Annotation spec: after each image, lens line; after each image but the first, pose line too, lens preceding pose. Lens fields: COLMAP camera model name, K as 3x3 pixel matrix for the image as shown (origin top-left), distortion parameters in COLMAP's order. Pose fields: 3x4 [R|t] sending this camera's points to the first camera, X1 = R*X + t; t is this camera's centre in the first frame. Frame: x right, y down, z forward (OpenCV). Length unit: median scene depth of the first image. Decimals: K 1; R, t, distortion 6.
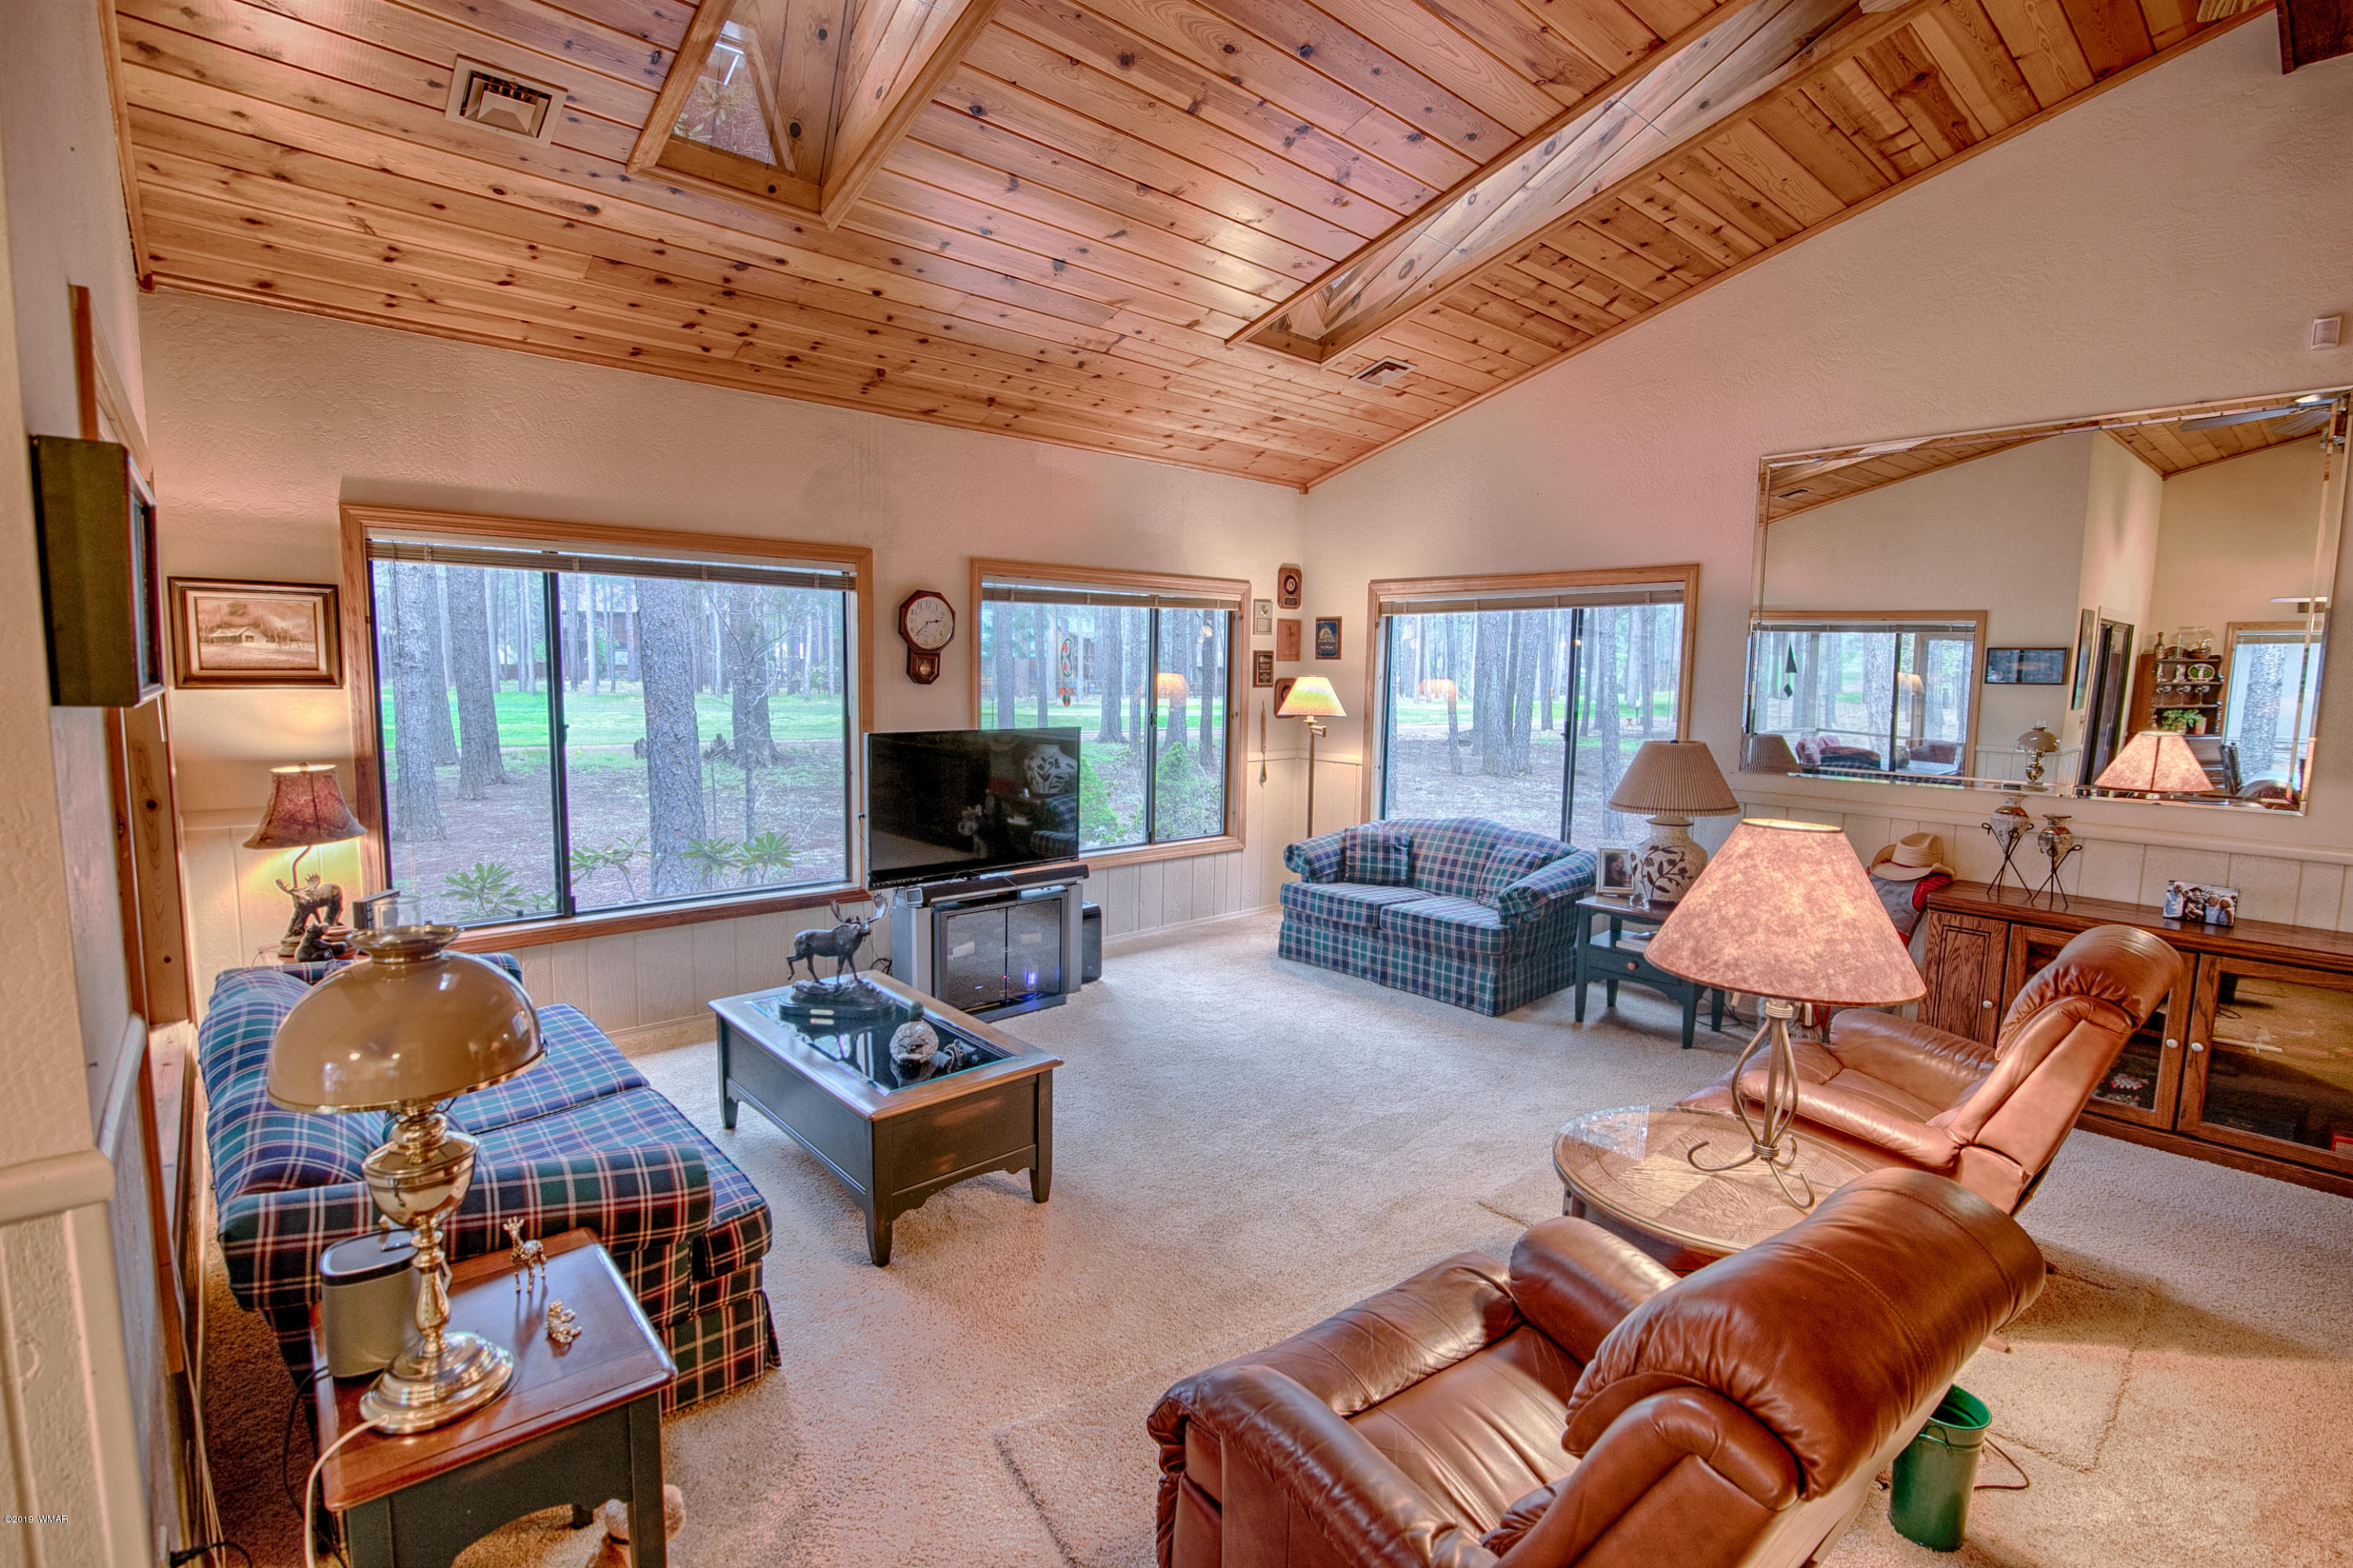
lens RADIAL K [[1072.4, 0, 1181.4], [0, 1072.4, 787.3], [0, 0, 1]] dist [-0.021489, 0.000923]
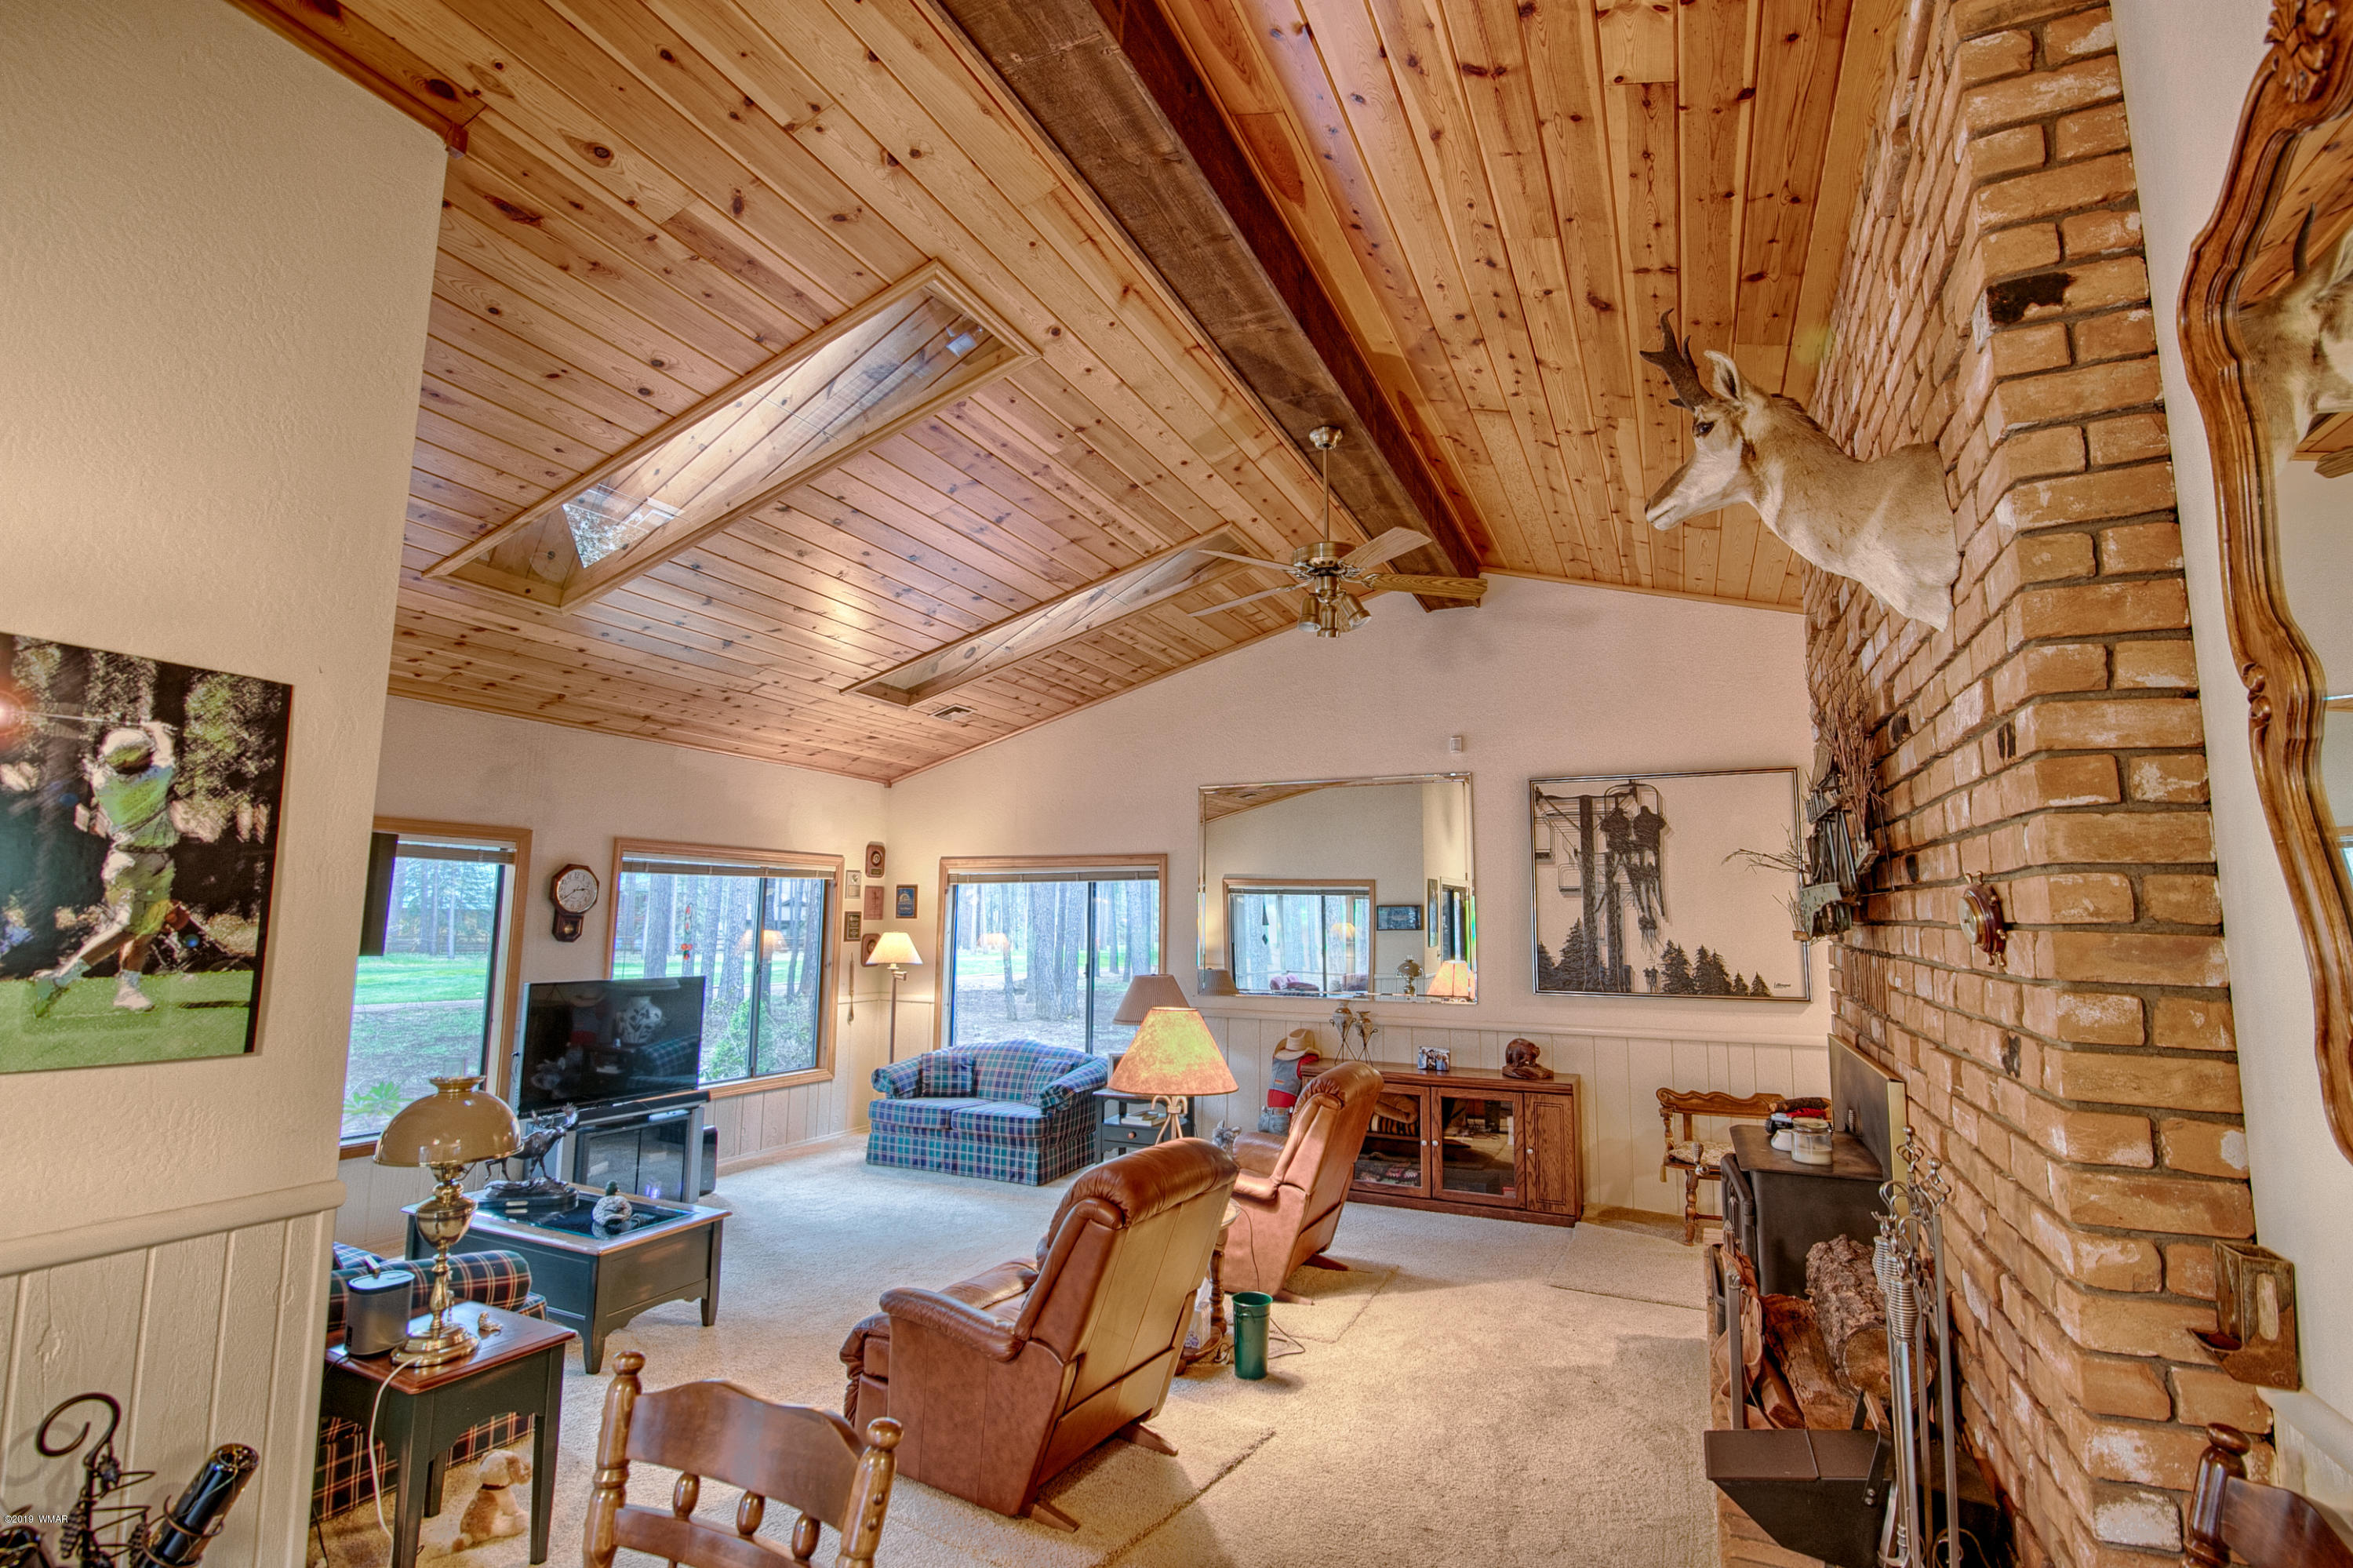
lens RADIAL K [[1072.4, 0, 1181.4], [0, 1072.4, 787.3], [0, 0, 1]] dist [-0.021489, 0.000923]
pose [[0.918750, 0.042439, 0.392551, -0.083151], [0.049822, 0.973800, -0.221884, 0.031685], [-0.391683, 0.223413, 0.892564, -0.349874]]
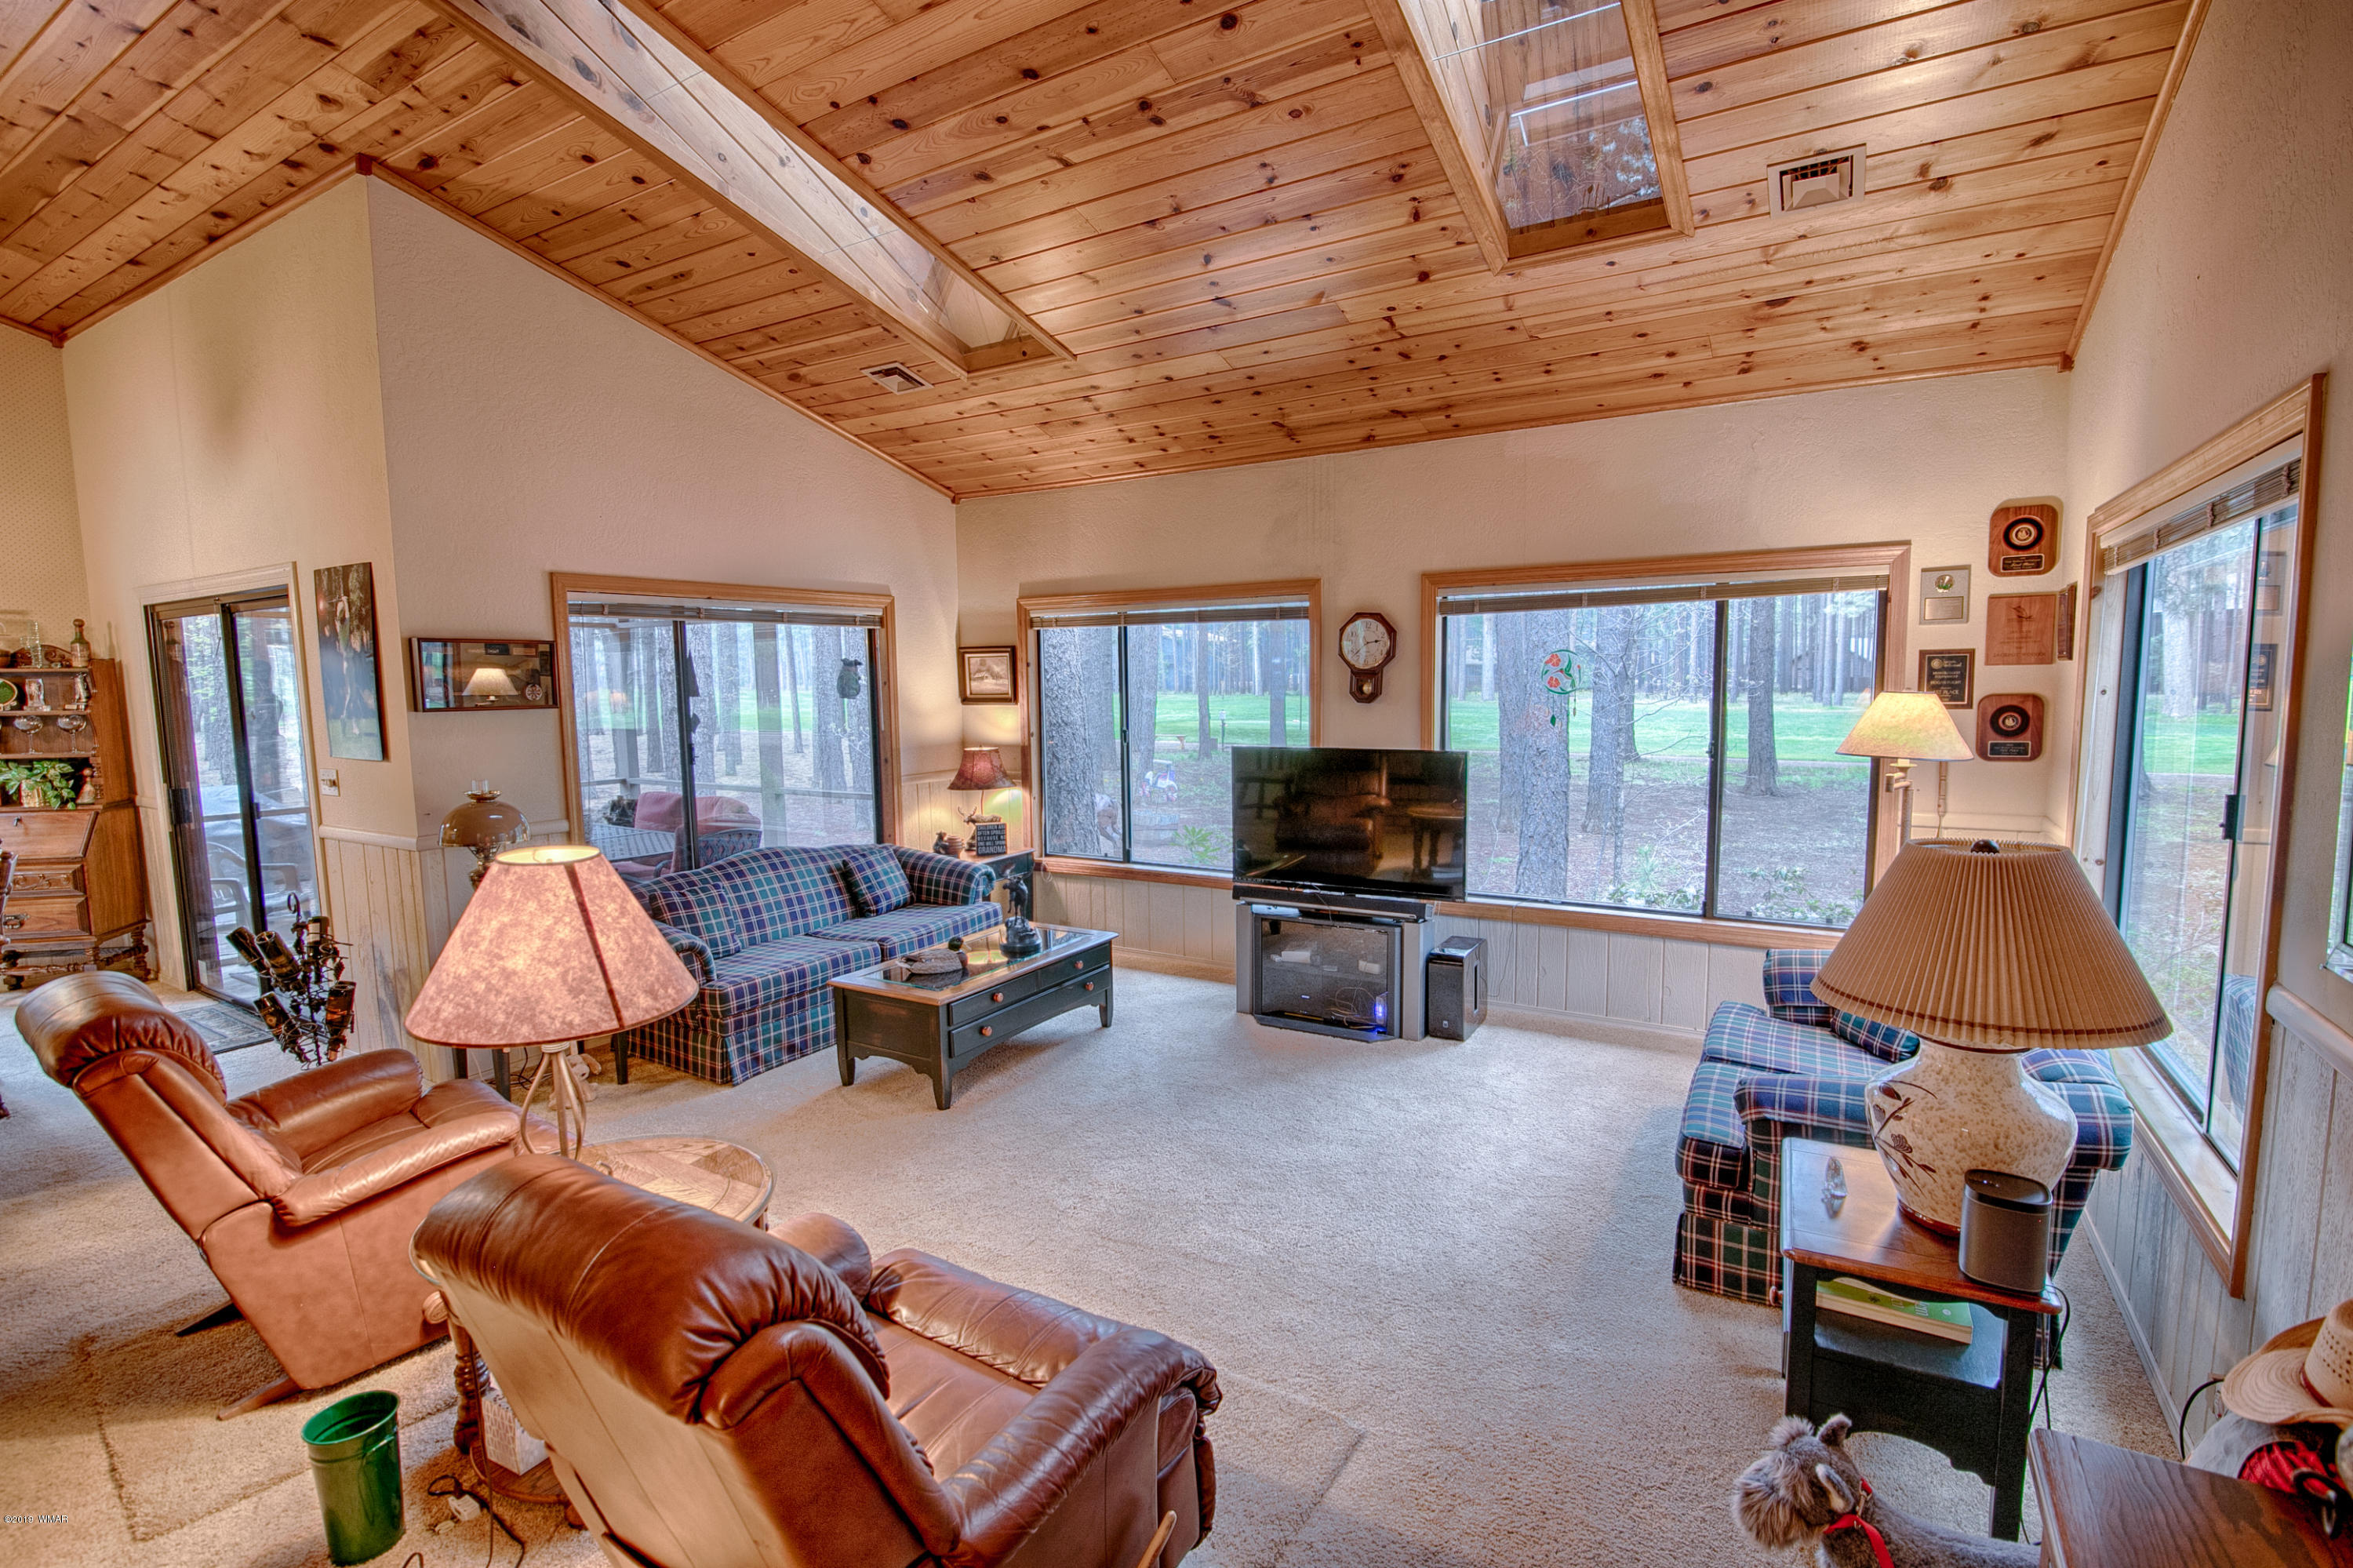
lens RADIAL K [[1072.4, 0, 1181.4], [0, 1072.4, 787.3], [0, 0, 1]] dist [-0.021489, 0.000923]
pose [[0.291917, 0.074272, -0.953556, 0.683377], [-0.090983, 0.994616, 0.049617, -0.049700], [0.952106, 0.072274, 0.297103, 0.518958]]
